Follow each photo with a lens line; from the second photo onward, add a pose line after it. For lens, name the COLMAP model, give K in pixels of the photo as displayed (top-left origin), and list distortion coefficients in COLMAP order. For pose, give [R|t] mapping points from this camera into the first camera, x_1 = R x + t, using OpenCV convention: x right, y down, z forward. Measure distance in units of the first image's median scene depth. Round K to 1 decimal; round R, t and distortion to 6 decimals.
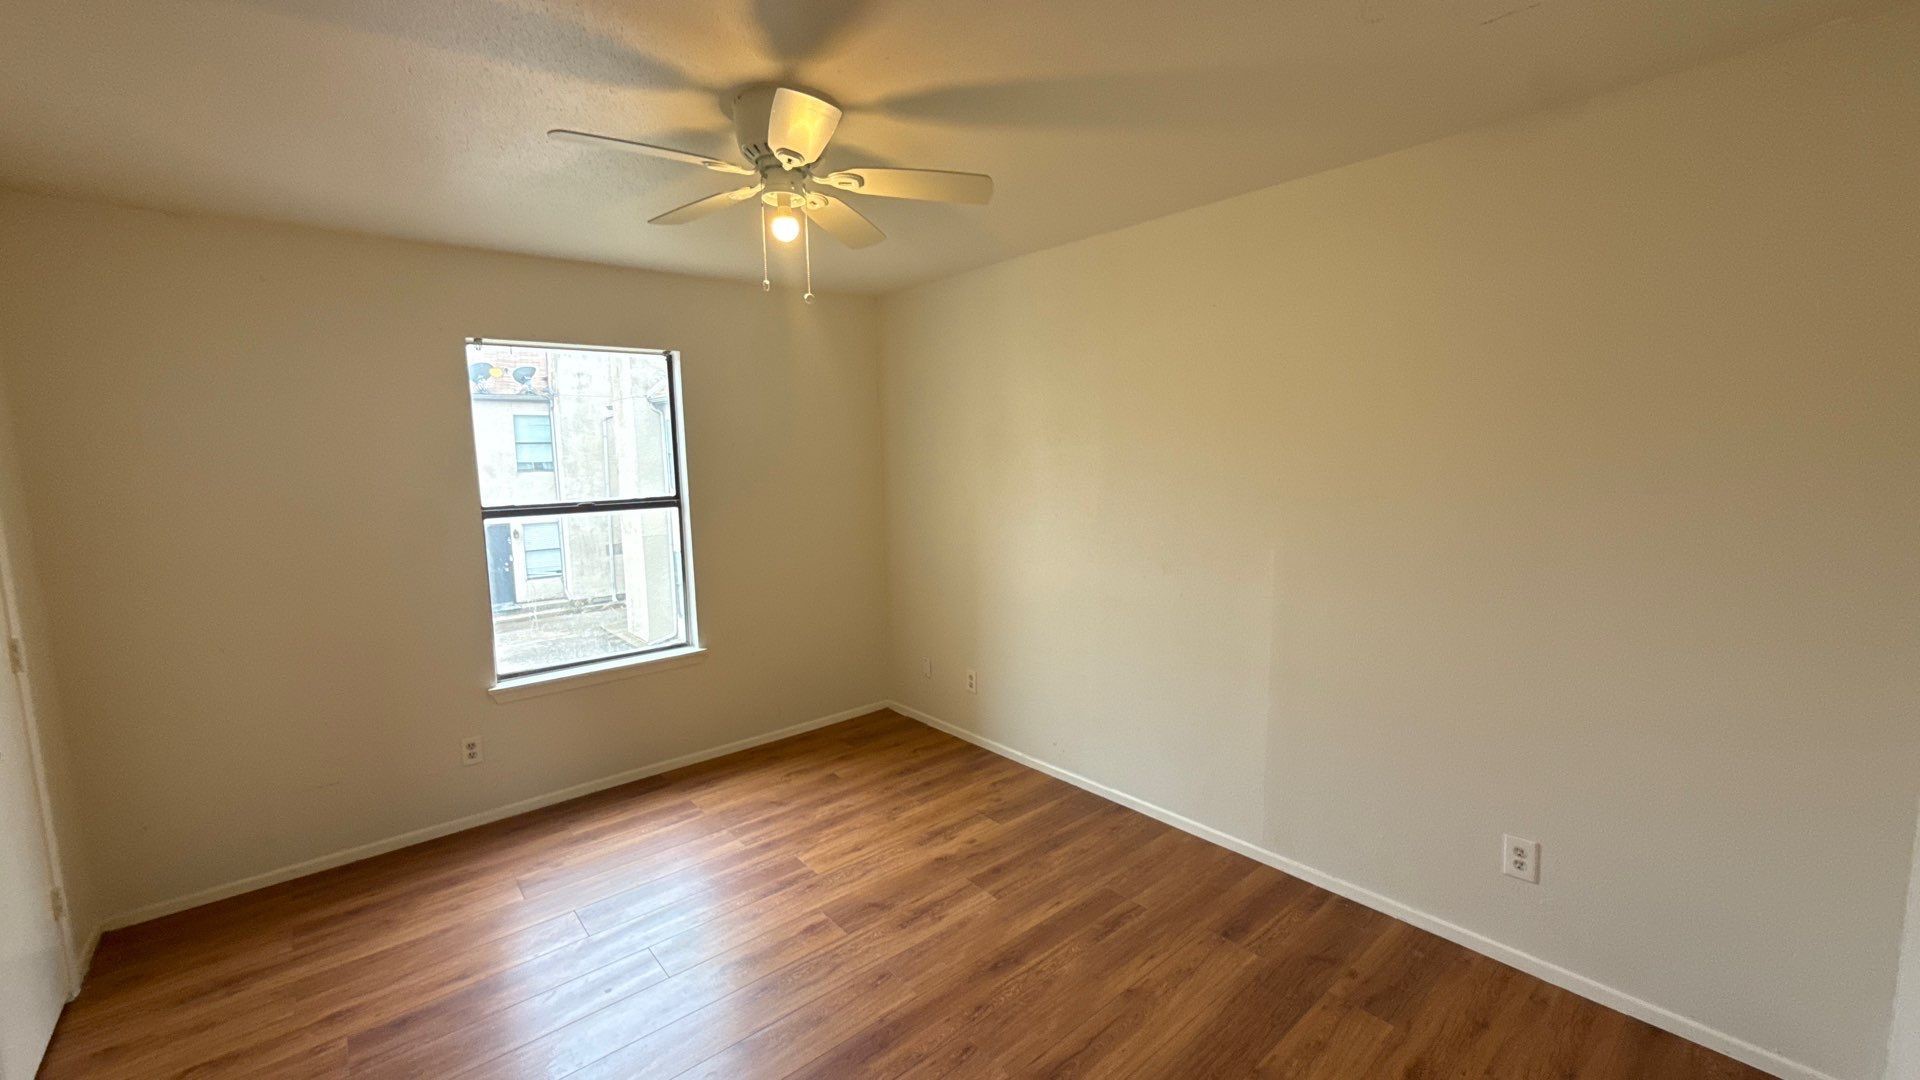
lens RADIAL K [[764.6, 0, 959.0], [0, 764.6, 541.7], [0, 0, 1]] dist [0.002507, 0.000137]
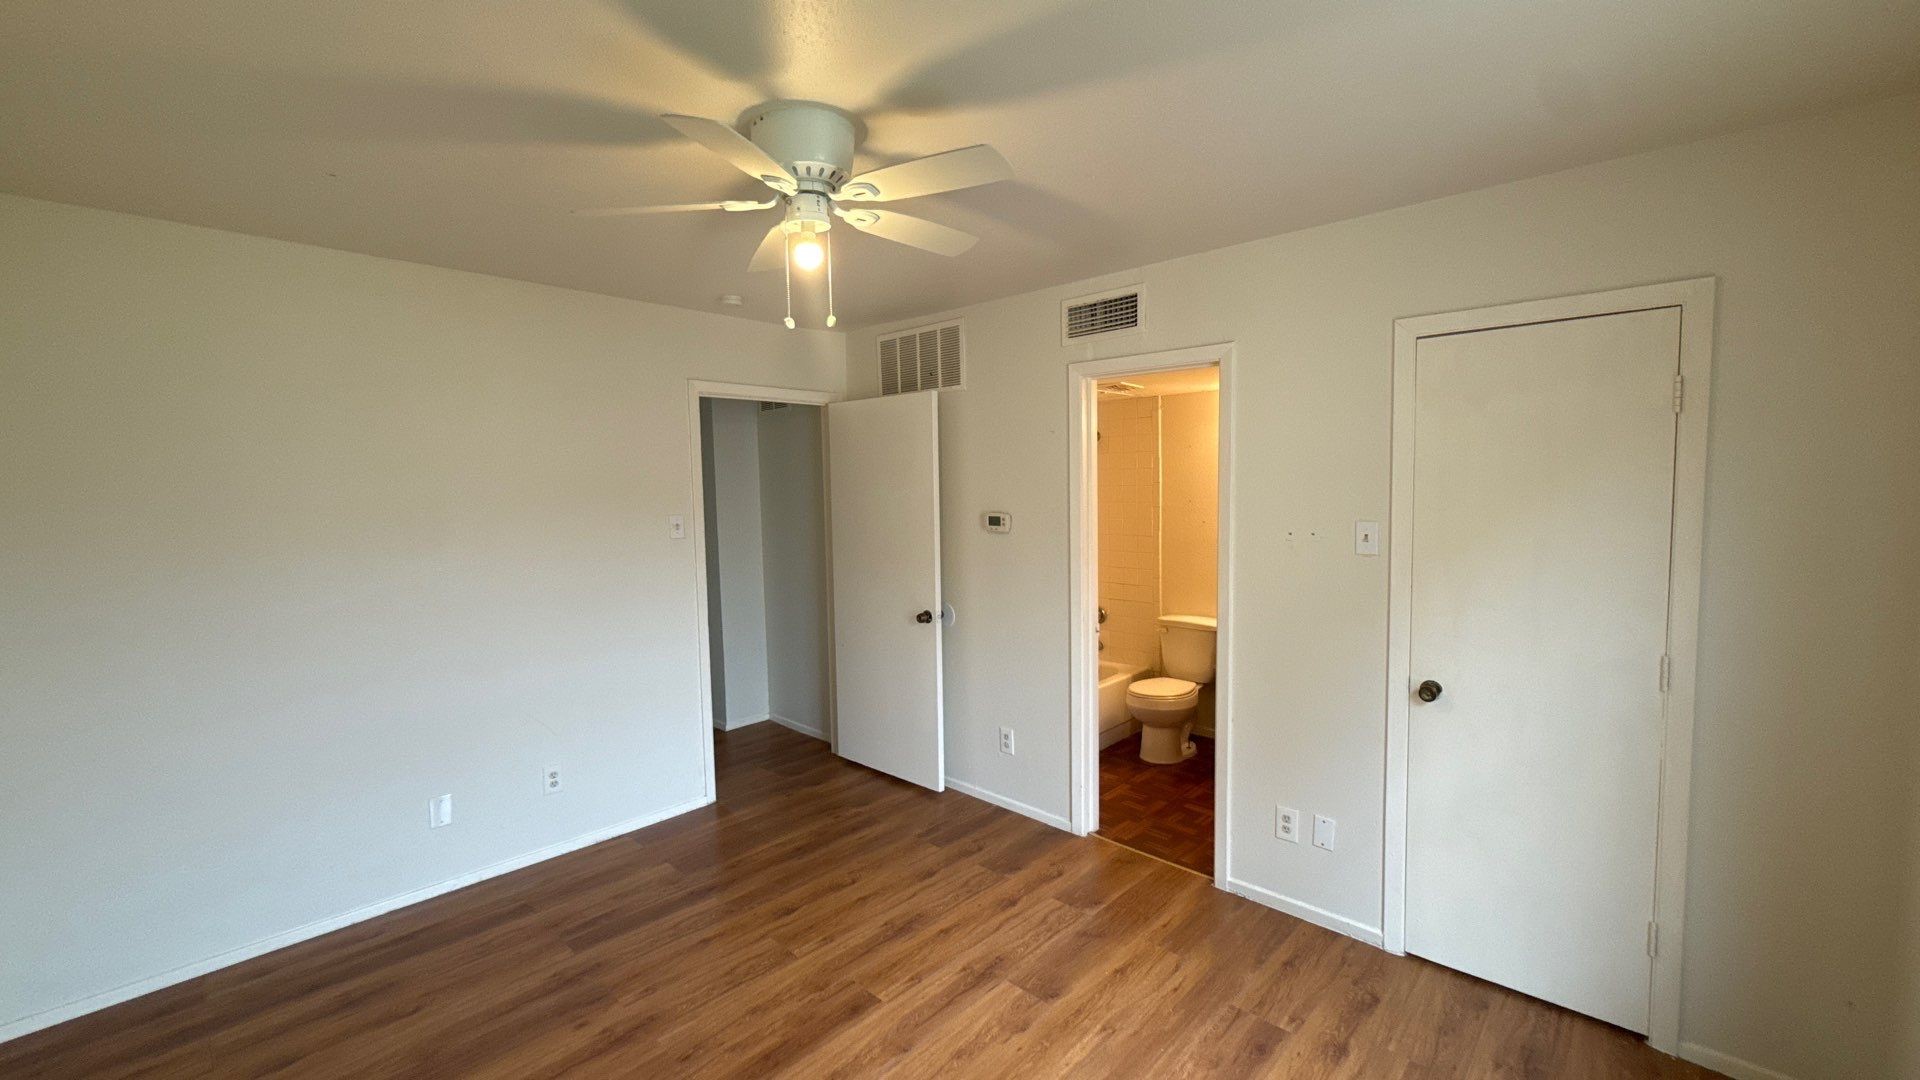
lens RADIAL K [[764.6, 0, 961.8], [0, 764.6, 543.1], [0, 0, 1]] dist [0.002507, 0.000137]
pose [[-0.993264, 0.042856, -0.107655, -0.214800], [0.020112, 0.978751, 0.204062, -0.181832], [0.114113, 0.200523, -0.973020, 1.456659]]
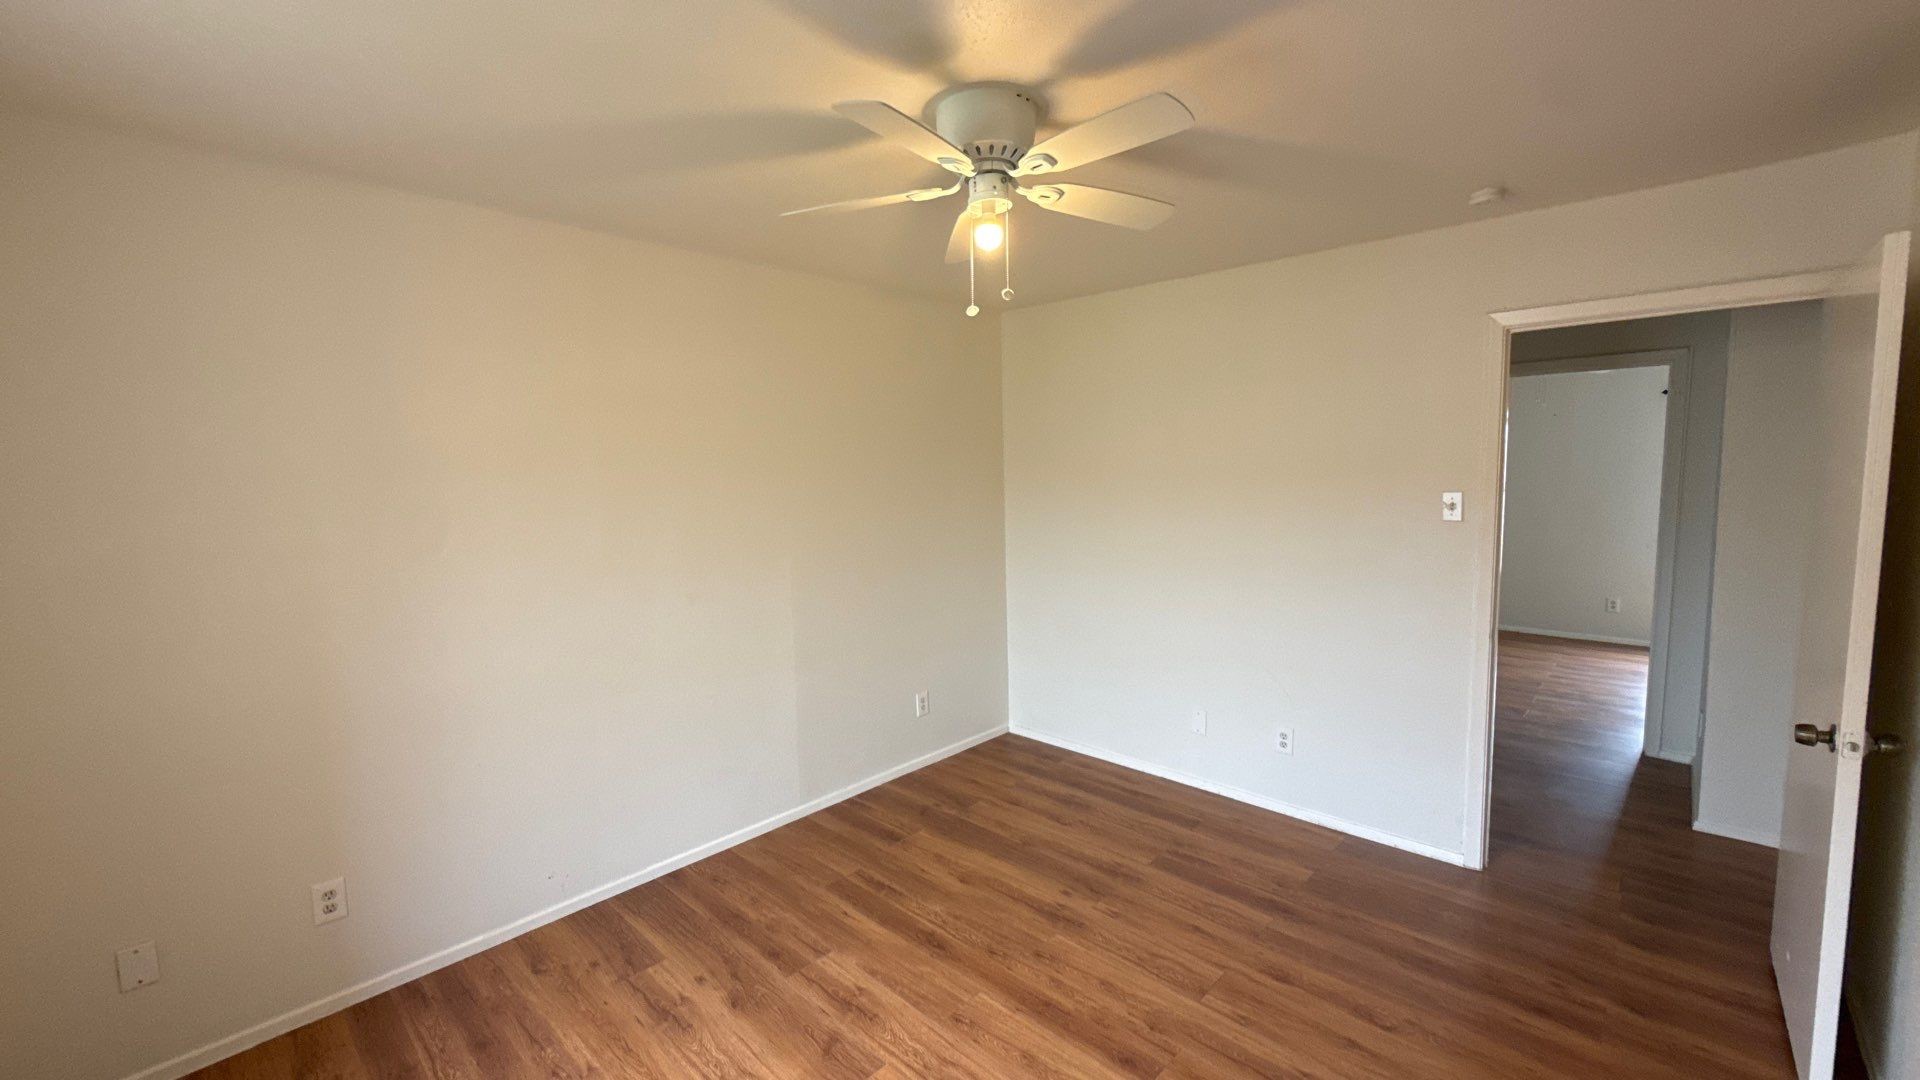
lens RADIAL K [[764.6, 0, 960.3], [0, 764.6, 539.4], [0, 0, 1]] dist [0.002507, 0.000137]
pose [[-0.102557, -0.069836, 0.992273, -0.867958], [0.144985, 0.985830, 0.084368, -0.088873], [-0.984104, 0.152517, -0.090979, 0.856443]]
